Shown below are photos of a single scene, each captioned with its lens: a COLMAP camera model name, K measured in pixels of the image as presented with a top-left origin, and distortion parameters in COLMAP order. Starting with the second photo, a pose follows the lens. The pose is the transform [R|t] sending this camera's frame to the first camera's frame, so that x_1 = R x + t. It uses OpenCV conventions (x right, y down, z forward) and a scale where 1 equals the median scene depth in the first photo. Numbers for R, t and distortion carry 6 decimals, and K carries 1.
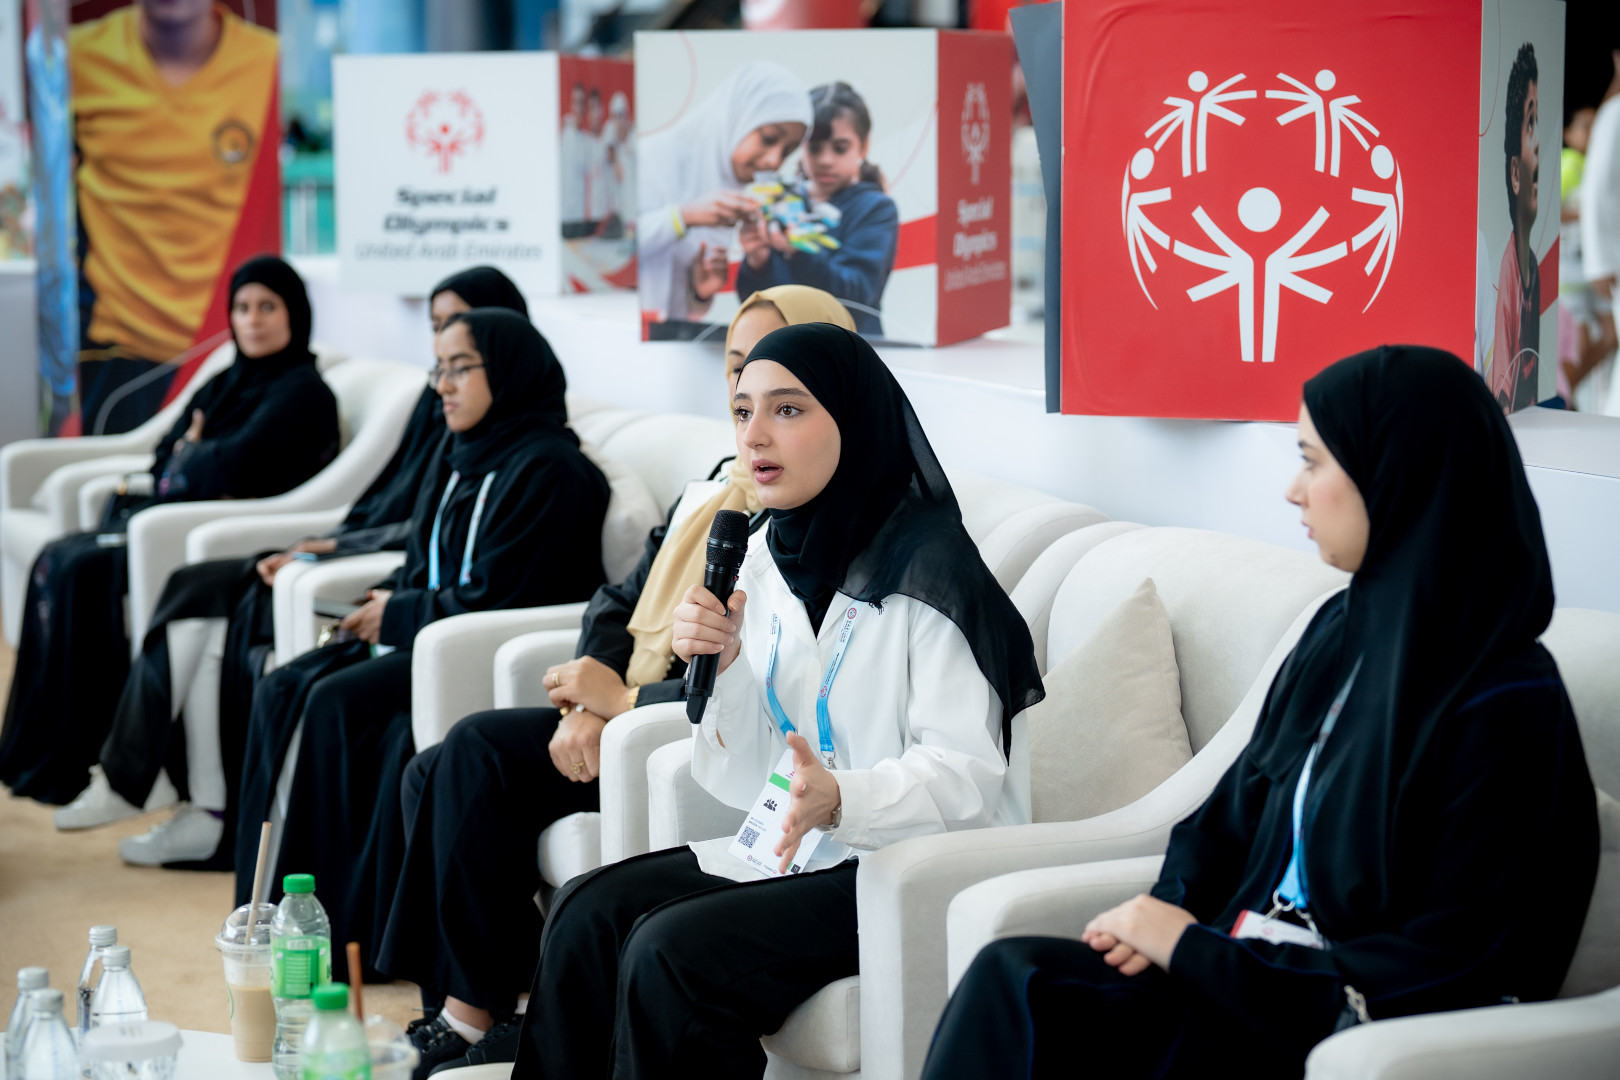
lens RADIAL K [[3454.9, 0, 820.6], [0, 3454.9, 539.8], [0, 0, 1]] dist [0.016550, 0.000000]
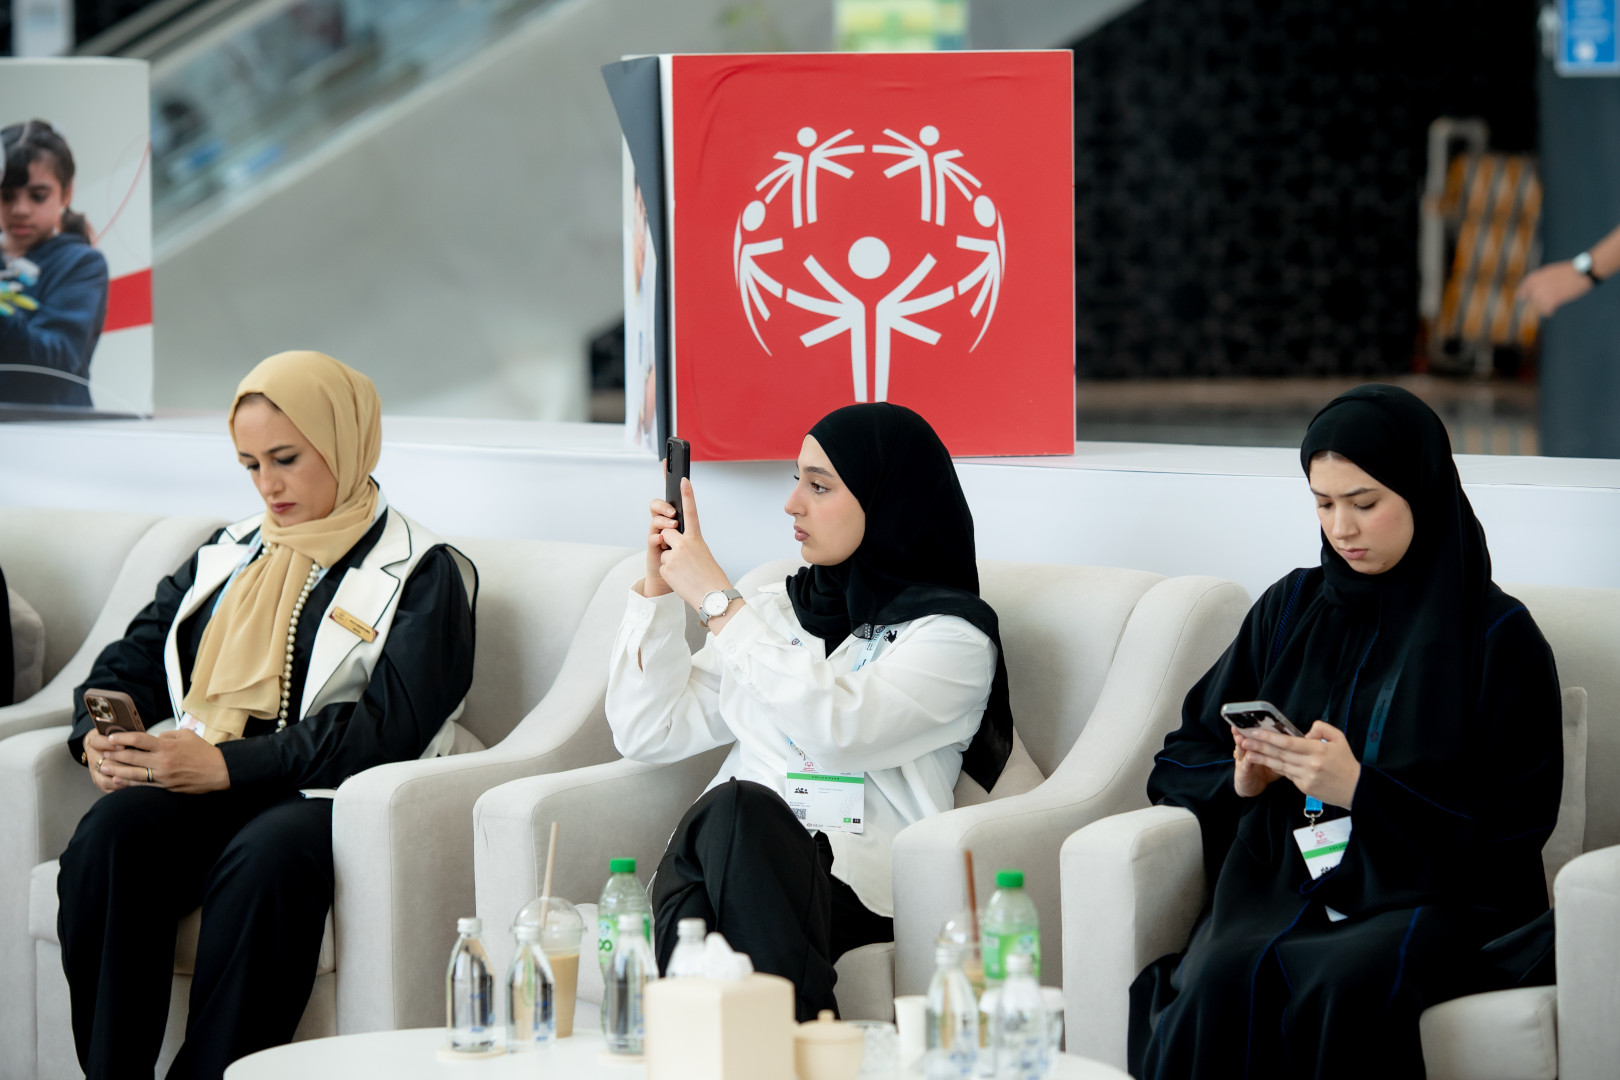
lens RADIAL K [[6069.5, 0, 805.8], [0, 6069.5, 546.3], [0, 0, 1]] dist [0.063303, 0.000000]
pose [[0.879484, -0.037813, 0.474423, -0.560367], [0.059717, 0.997728, -0.031182, 0.035588], [-0.472167, 0.055755, 0.879744, -0.447865]]
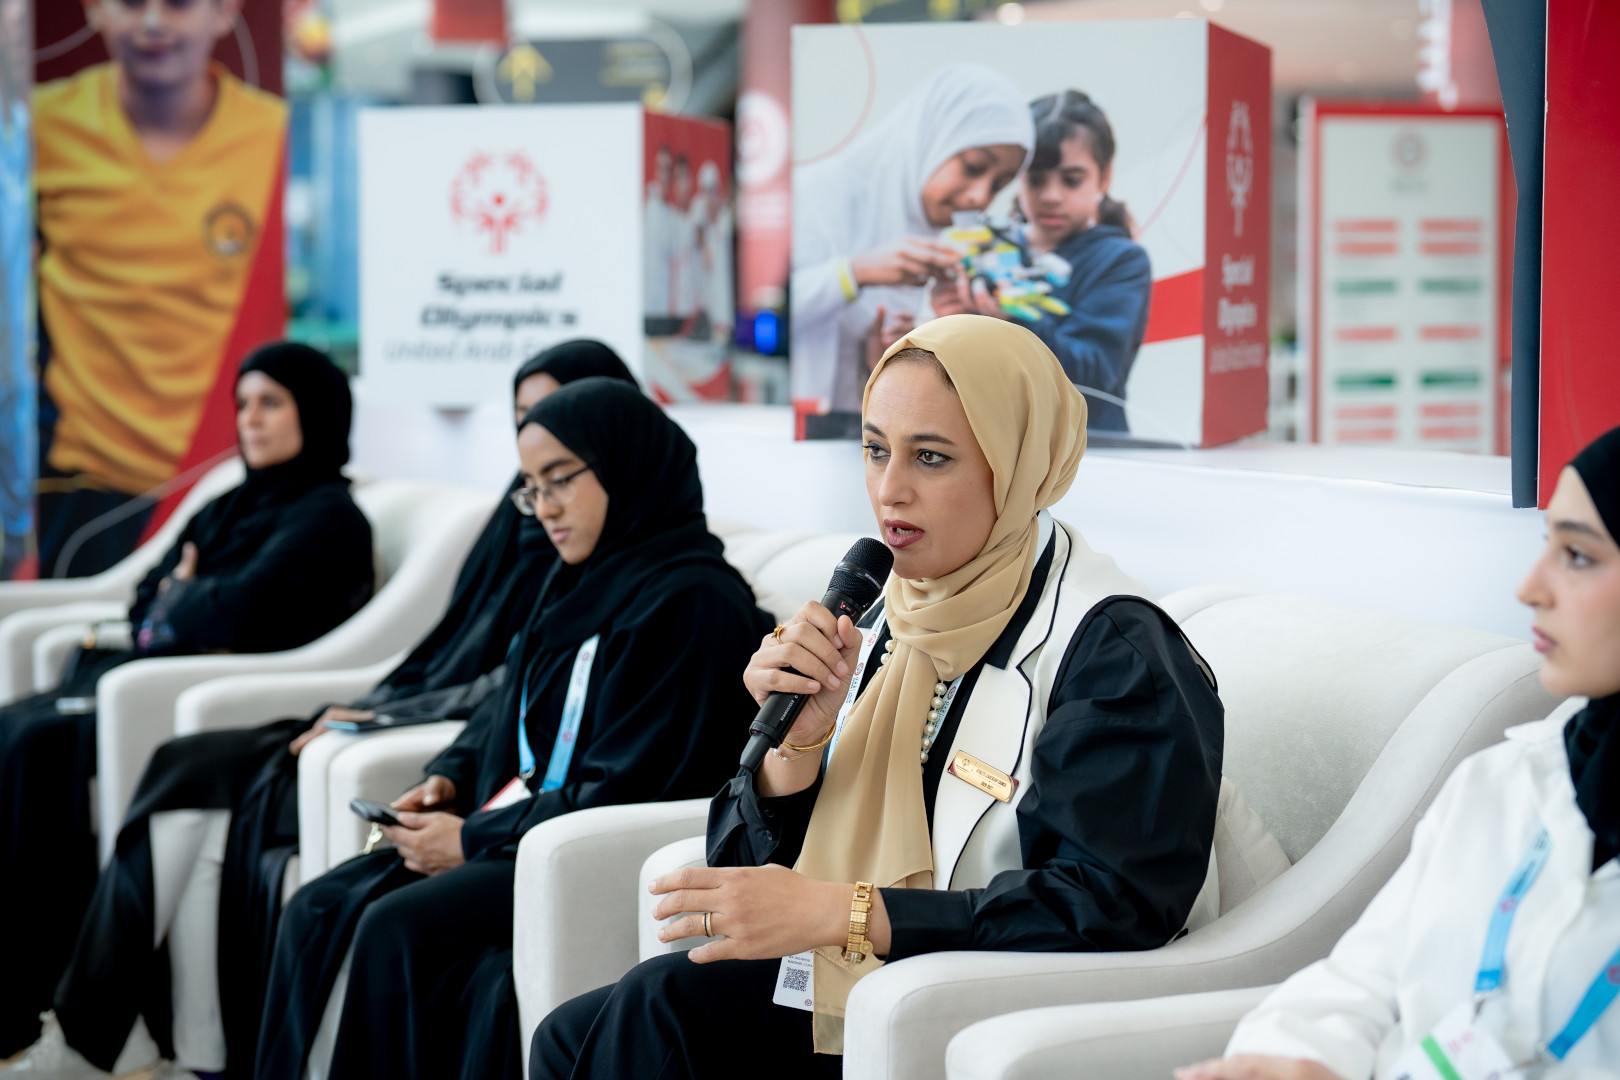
lens RADIAL K [[3454.9, 0, 814.3], [0, 3454.9, 533.8], [0, 0, 1]] dist [0.016550, 0.000000]
pose [[0.999929, 0.006681, 0.009894, -0.056408], [-0.006117, 0.998417, -0.055904, 0.004252], [-0.010252, 0.055840, 0.998387, 0.265753]]
